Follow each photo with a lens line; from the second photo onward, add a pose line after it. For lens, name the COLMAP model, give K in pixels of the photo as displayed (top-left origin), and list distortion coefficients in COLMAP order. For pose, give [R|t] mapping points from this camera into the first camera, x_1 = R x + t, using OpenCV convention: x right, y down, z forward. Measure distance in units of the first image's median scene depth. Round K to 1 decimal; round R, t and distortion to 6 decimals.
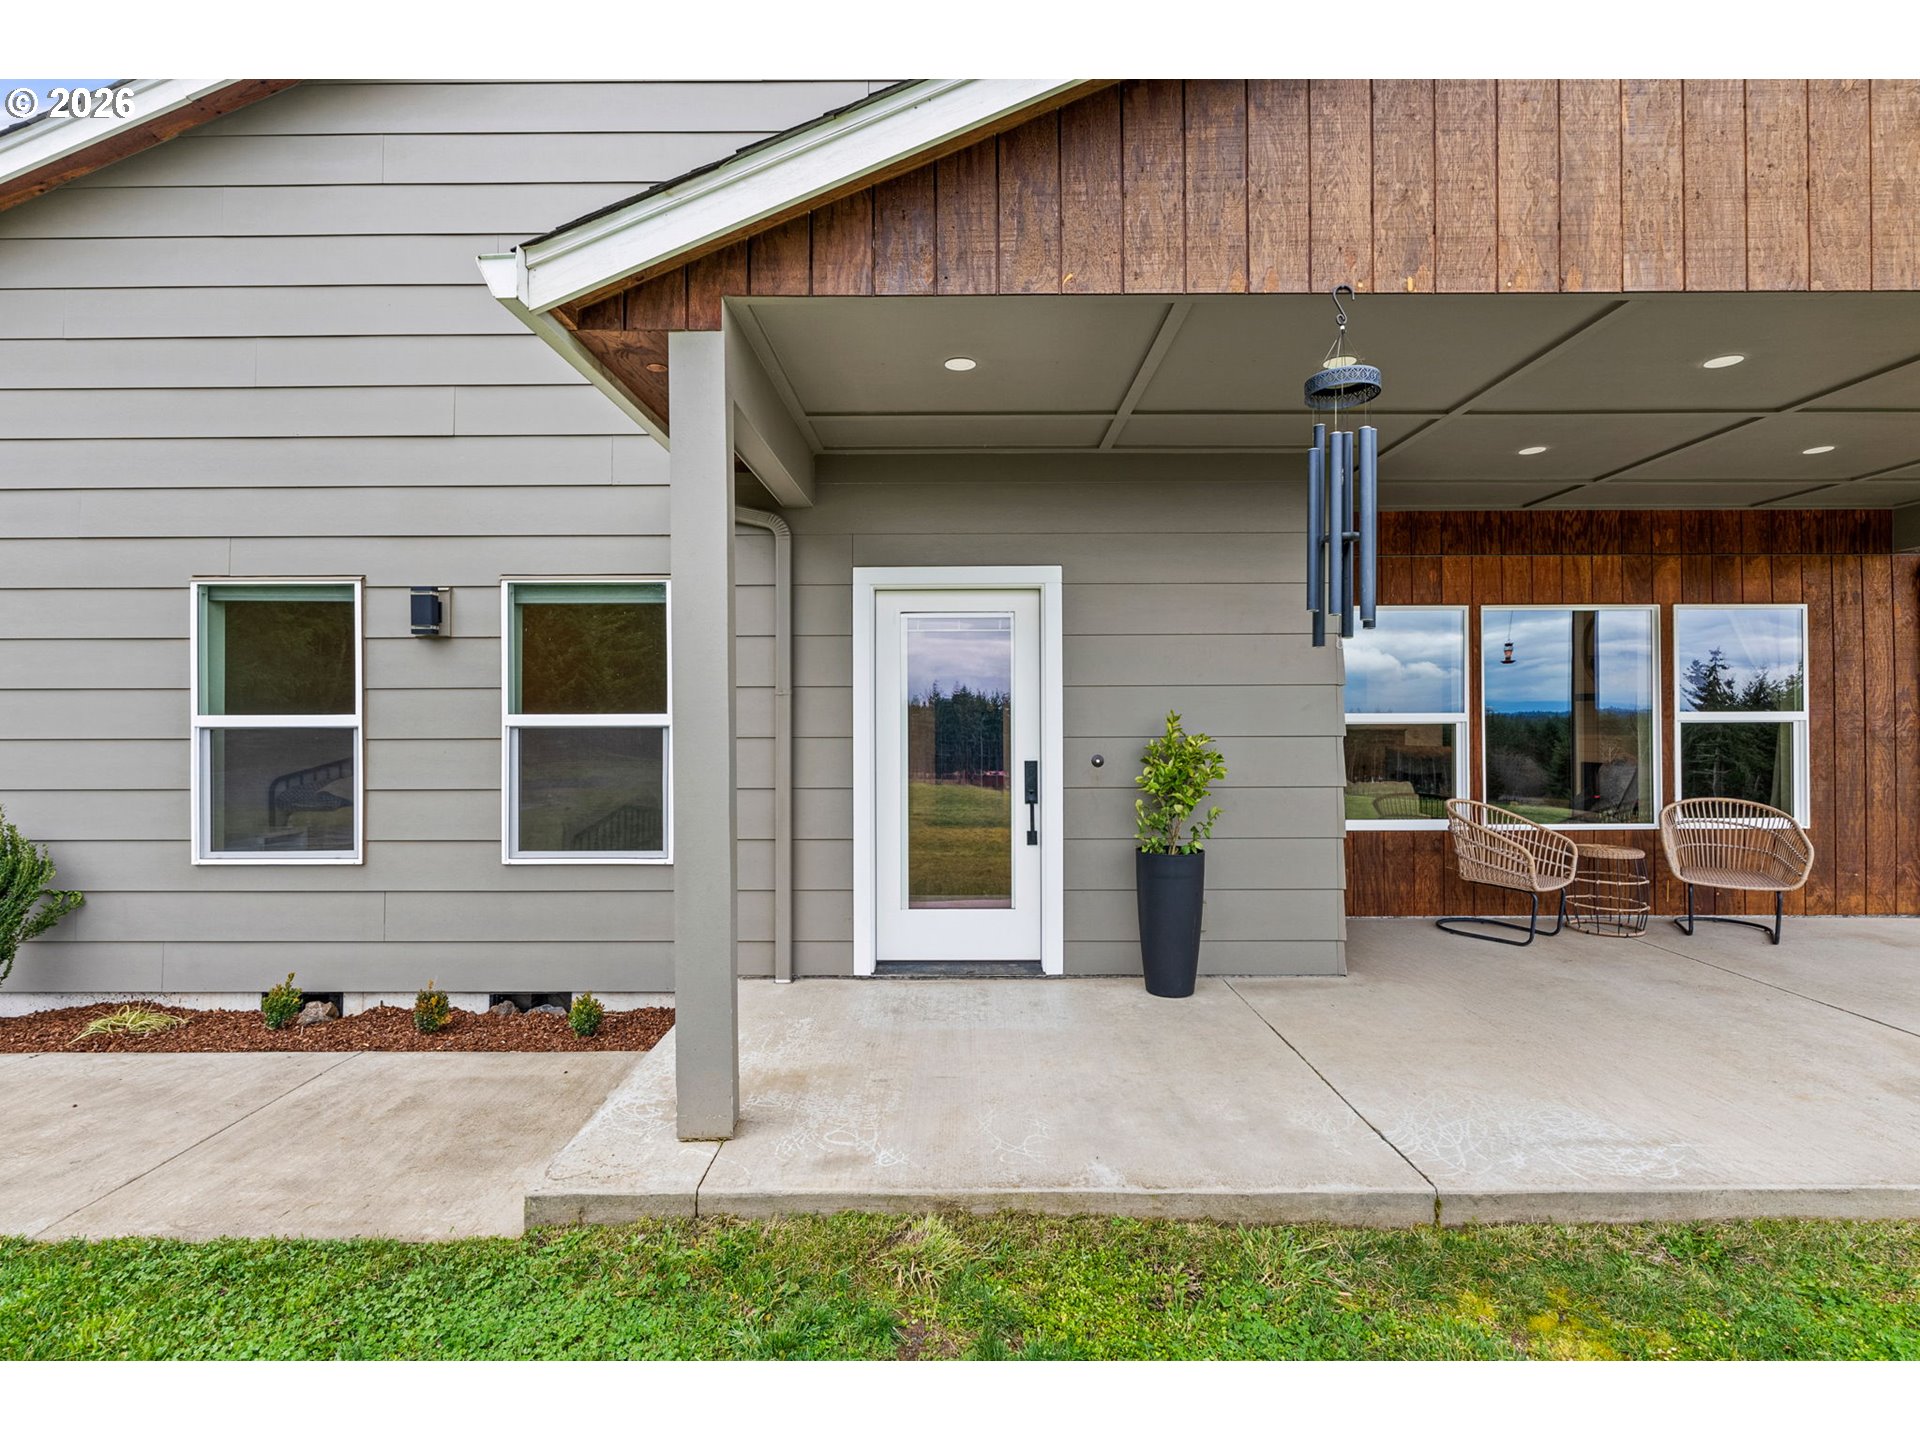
lens RADIAL K [[900.1, 0, 959.8], [0, 900.1, 712.5], [0, 0, 1]] dist [-0.000794, 0.000414]
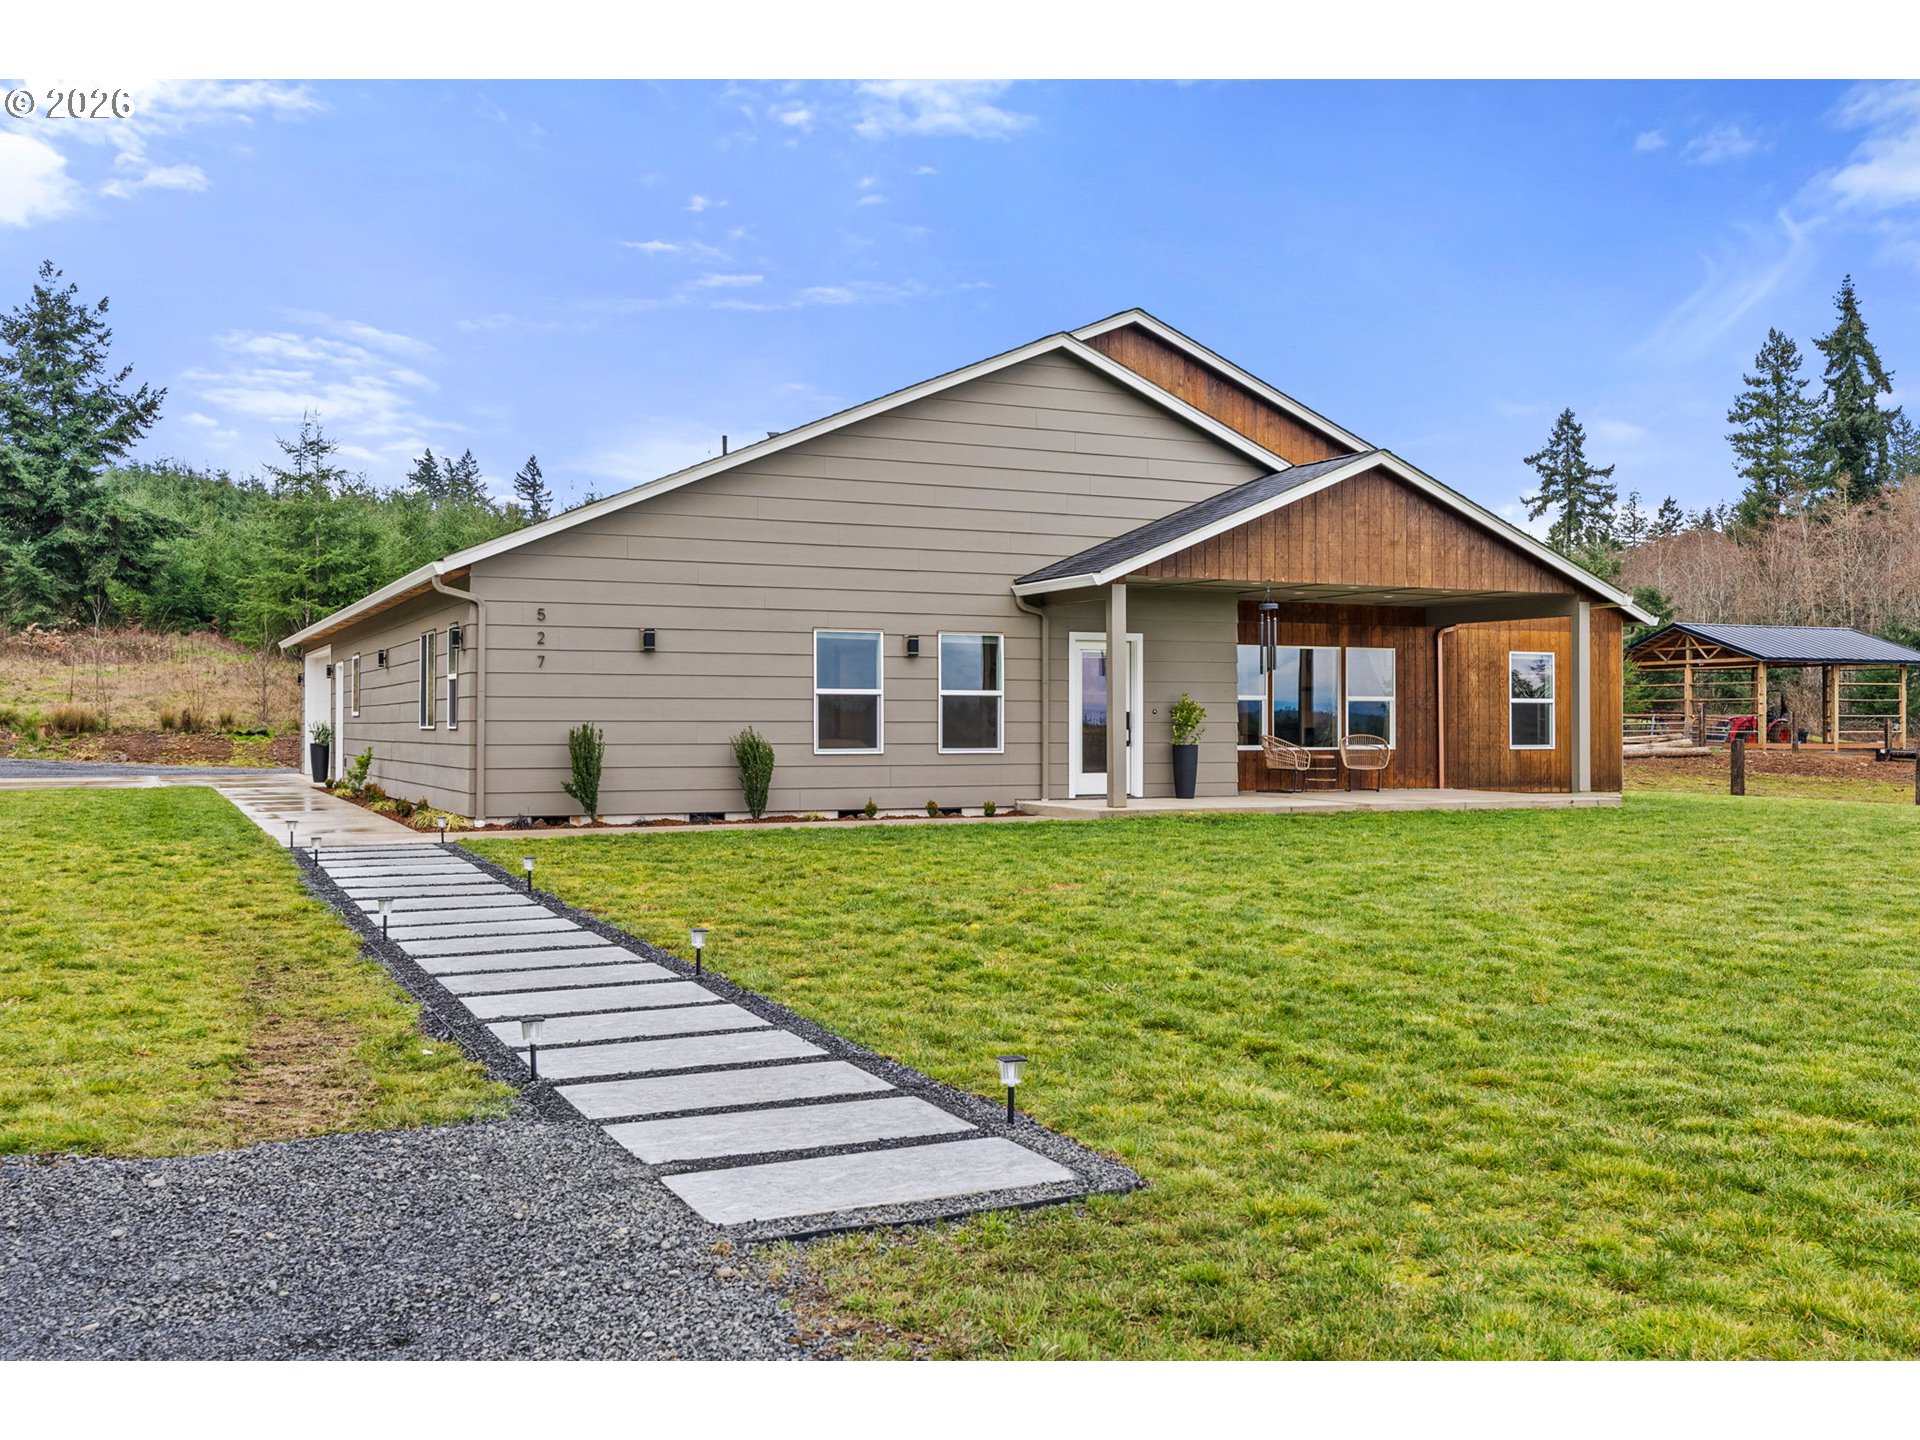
lens RADIAL K [[1813.1, 0, 960.0], [0, 1813.1, 720.0], [0, 0, 1]] dist [0.003673, 0.012438]
pose [[0.905593, 0.005218, 0.424116, -2.112290], [-0.006132, 0.999981, 0.000790, 0.065092], [-0.424104, -0.003316, 0.905607, -2.846801]]
